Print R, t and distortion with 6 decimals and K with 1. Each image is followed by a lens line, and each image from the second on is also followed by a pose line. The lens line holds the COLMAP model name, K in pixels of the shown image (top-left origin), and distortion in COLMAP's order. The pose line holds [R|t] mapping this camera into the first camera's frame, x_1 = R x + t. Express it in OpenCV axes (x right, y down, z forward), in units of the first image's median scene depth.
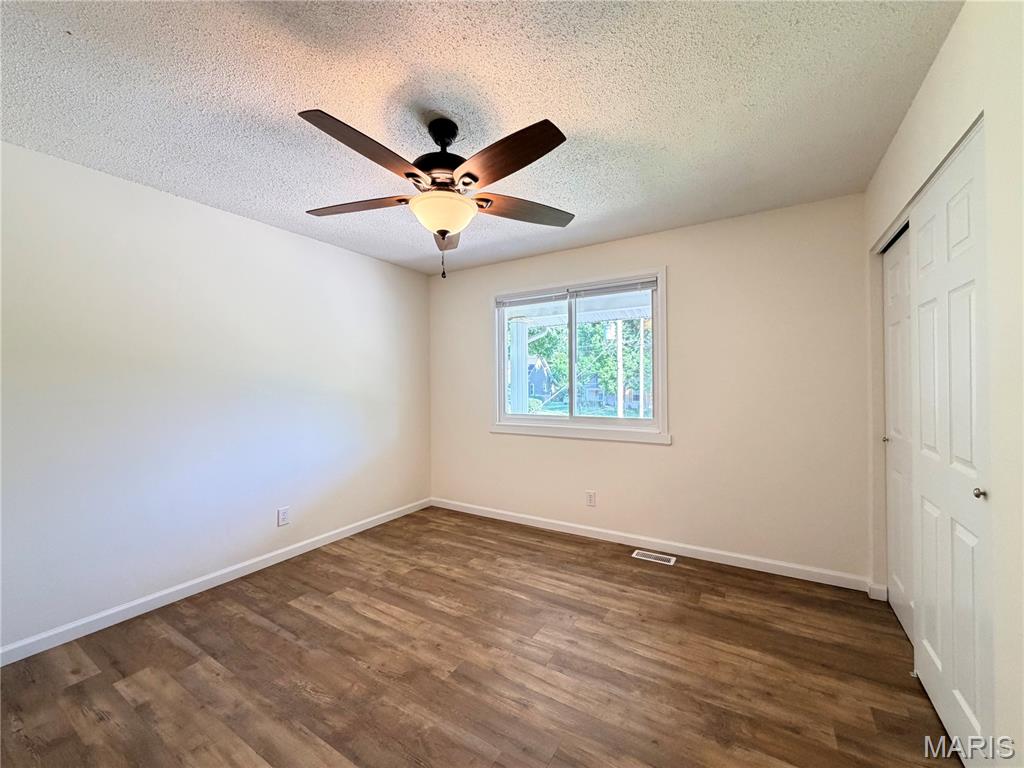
lens RADIAL K [[408.4, 0, 511.0], [0, 408.4, 383.1], [0, 0, 1]] dist [-0.000152, 0.000145]
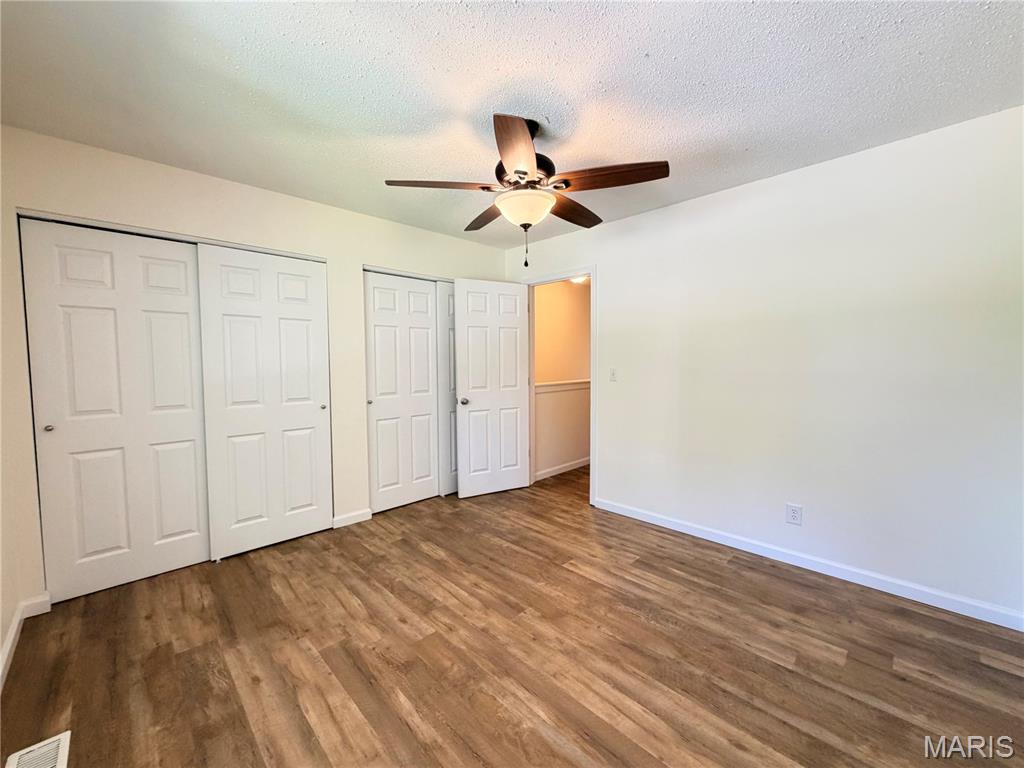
lens RADIAL K [[408.4, 0, 511.0], [0, 408.4, 383.1], [0, 0, 1]] dist [-0.000152, 0.000145]
pose [[-0.970947, 0.000044, 0.239297, -0.351117], [0.012550, 0.998633, 0.050740, 0.003674], [-0.238967, 0.052269, -0.969620, 1.893037]]
